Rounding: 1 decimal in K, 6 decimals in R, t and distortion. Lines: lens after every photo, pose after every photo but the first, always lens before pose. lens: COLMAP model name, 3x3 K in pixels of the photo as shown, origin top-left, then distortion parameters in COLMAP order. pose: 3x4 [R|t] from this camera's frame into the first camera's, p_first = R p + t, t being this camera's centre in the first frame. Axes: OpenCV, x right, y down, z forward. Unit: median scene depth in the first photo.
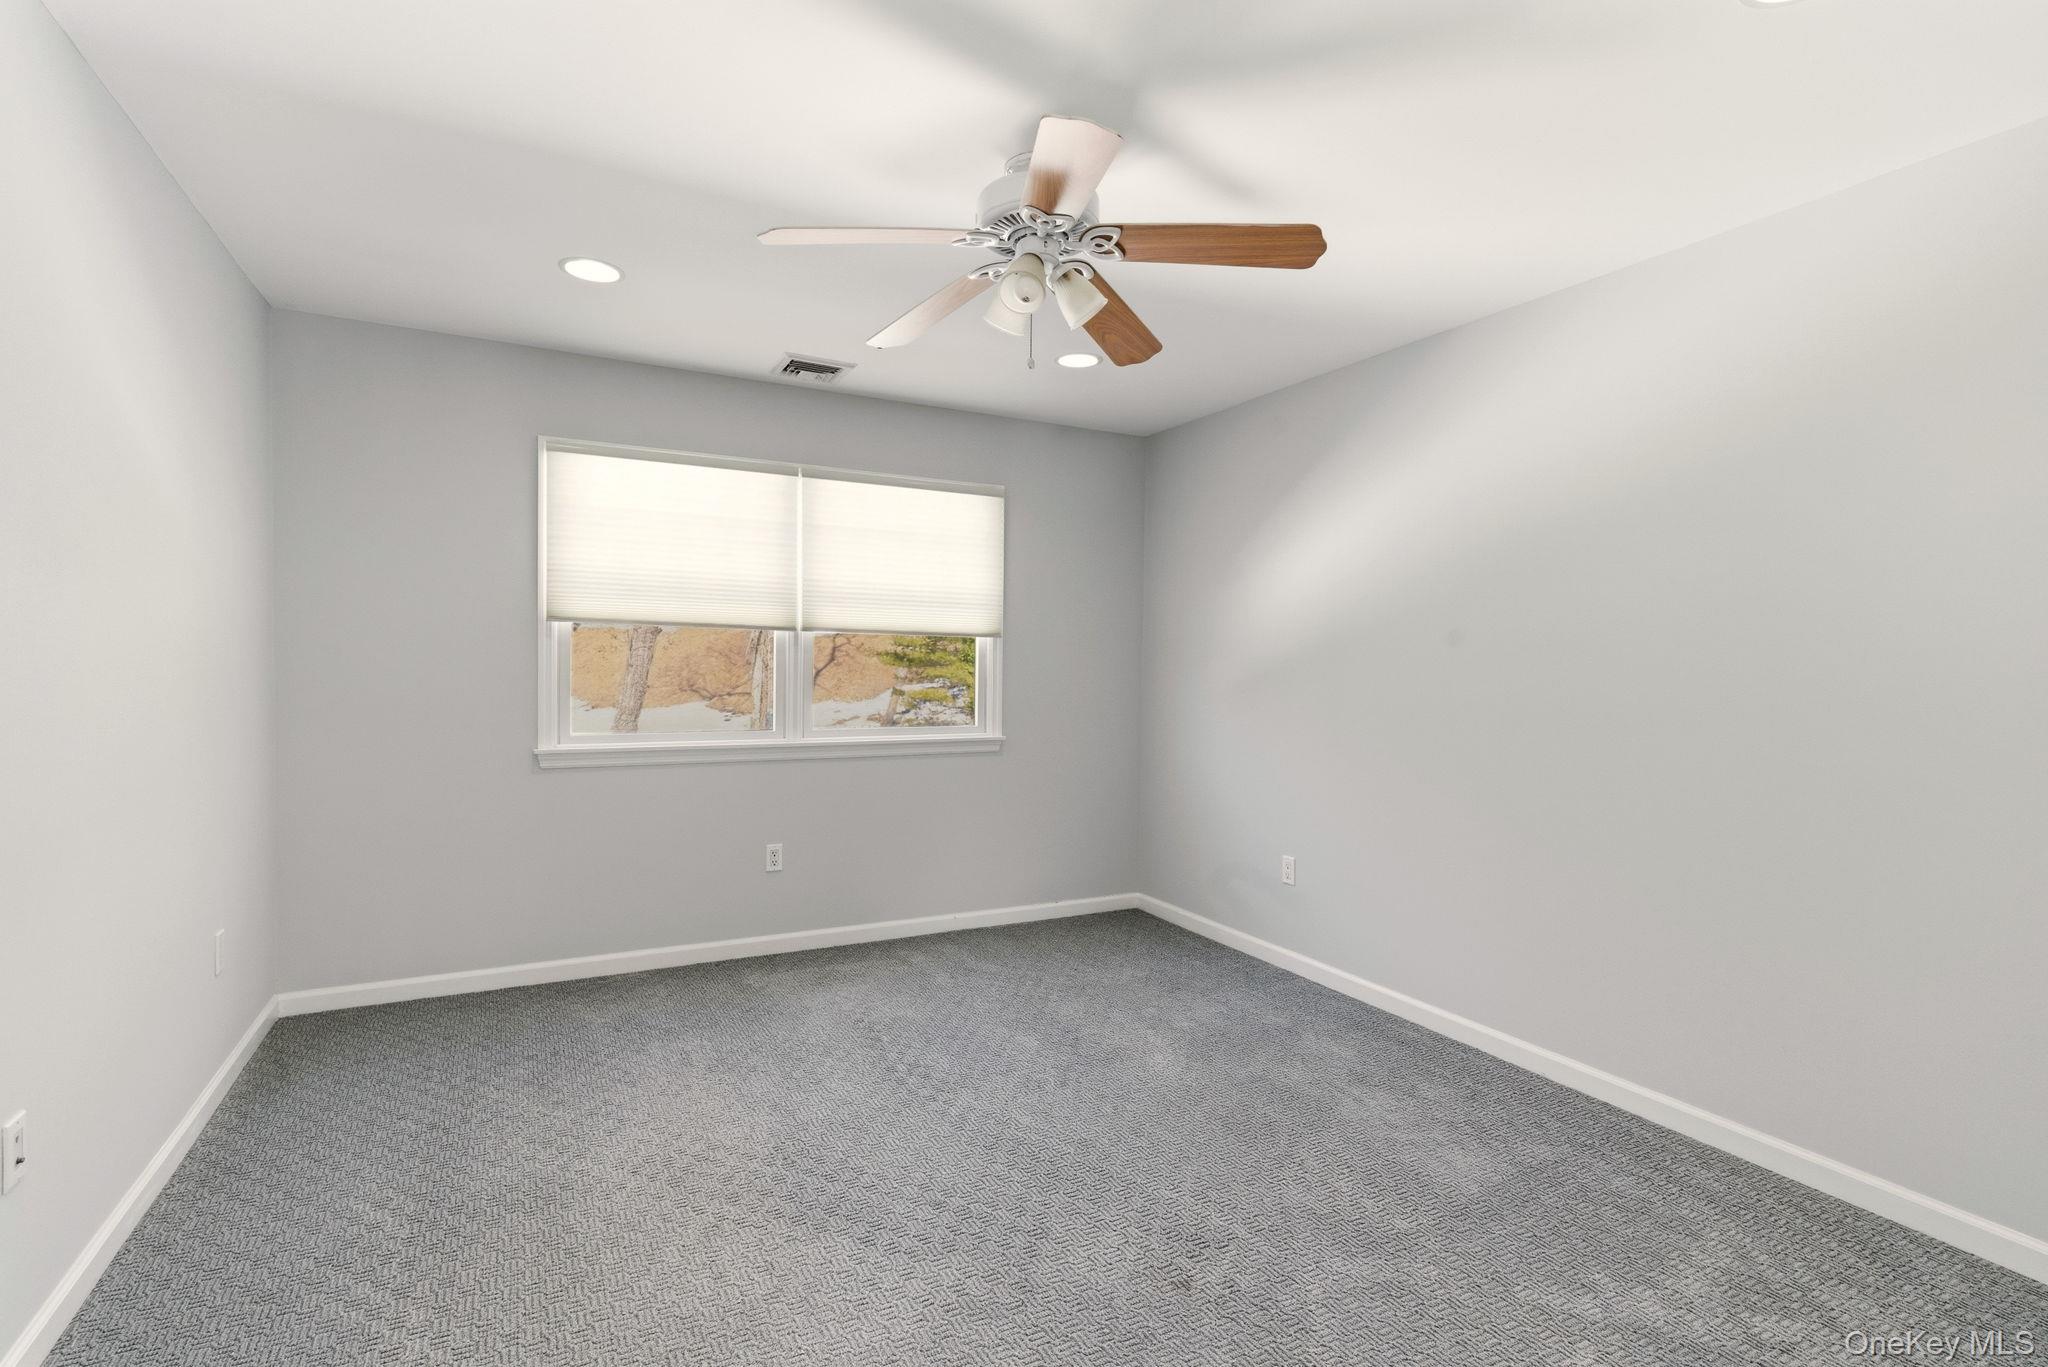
lens RADIAL K [[932.0, 0, 1031.1], [0, 932.0, 669.6], [0, 0, 1]] dist [-0.002120, -0.000321]
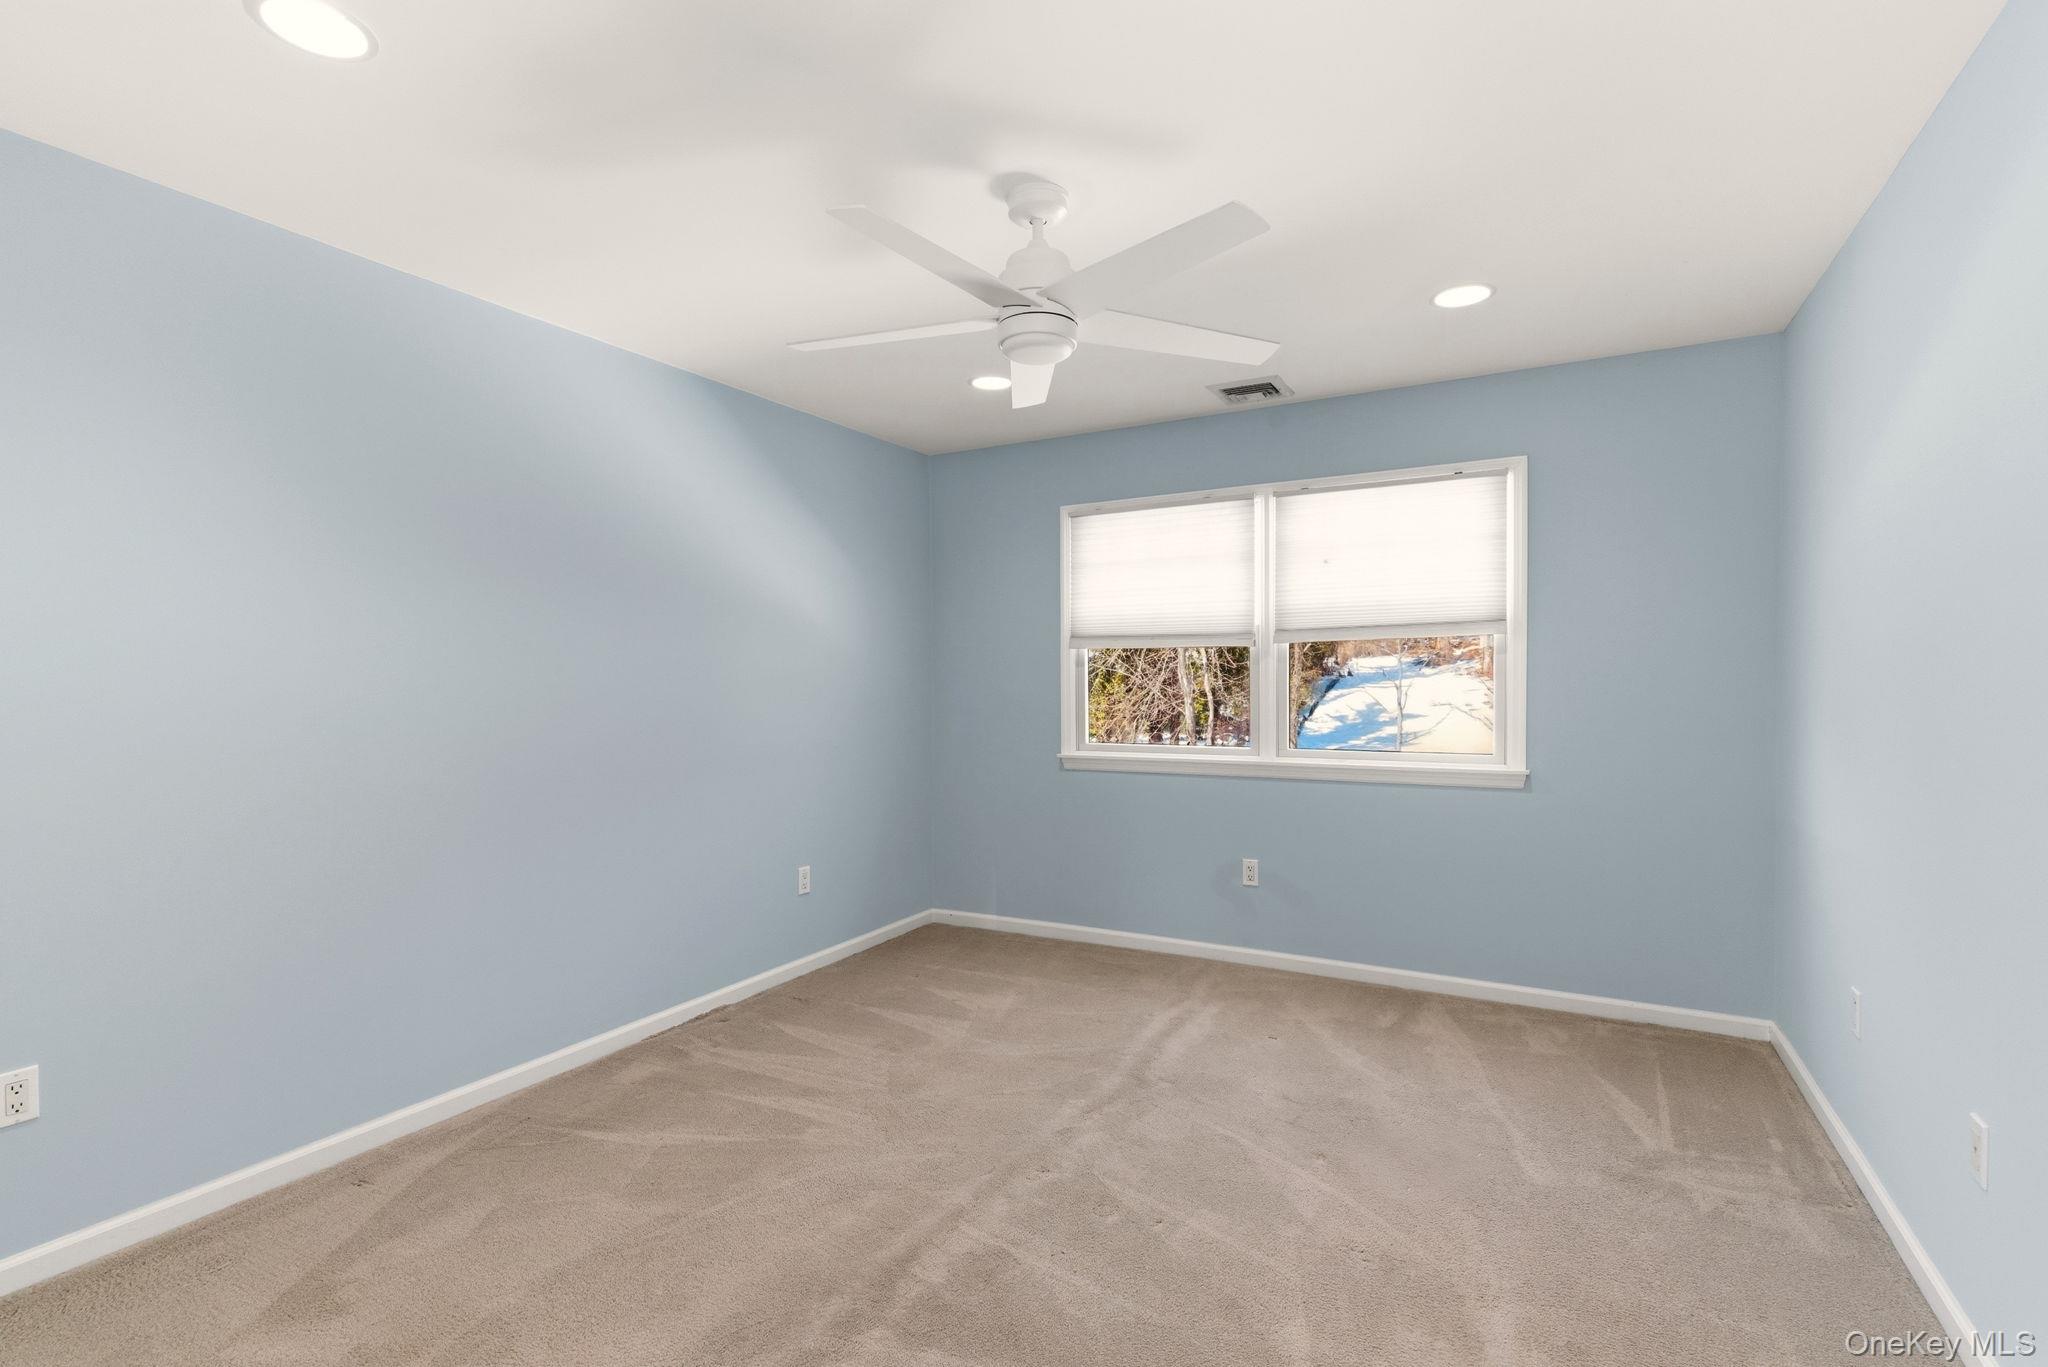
lens RADIAL K [[932.0, 0, 1035.1], [0, 932.0, 675.7], [0, 0, 1]] dist [-0.002120, -0.000321]
pose [[0.559420, -0.023061, -0.828564, 0.448393], [0.009074, 0.999723, -0.021698, 0.005411], [0.828835, 0.004620, 0.559474, 0.232148]]
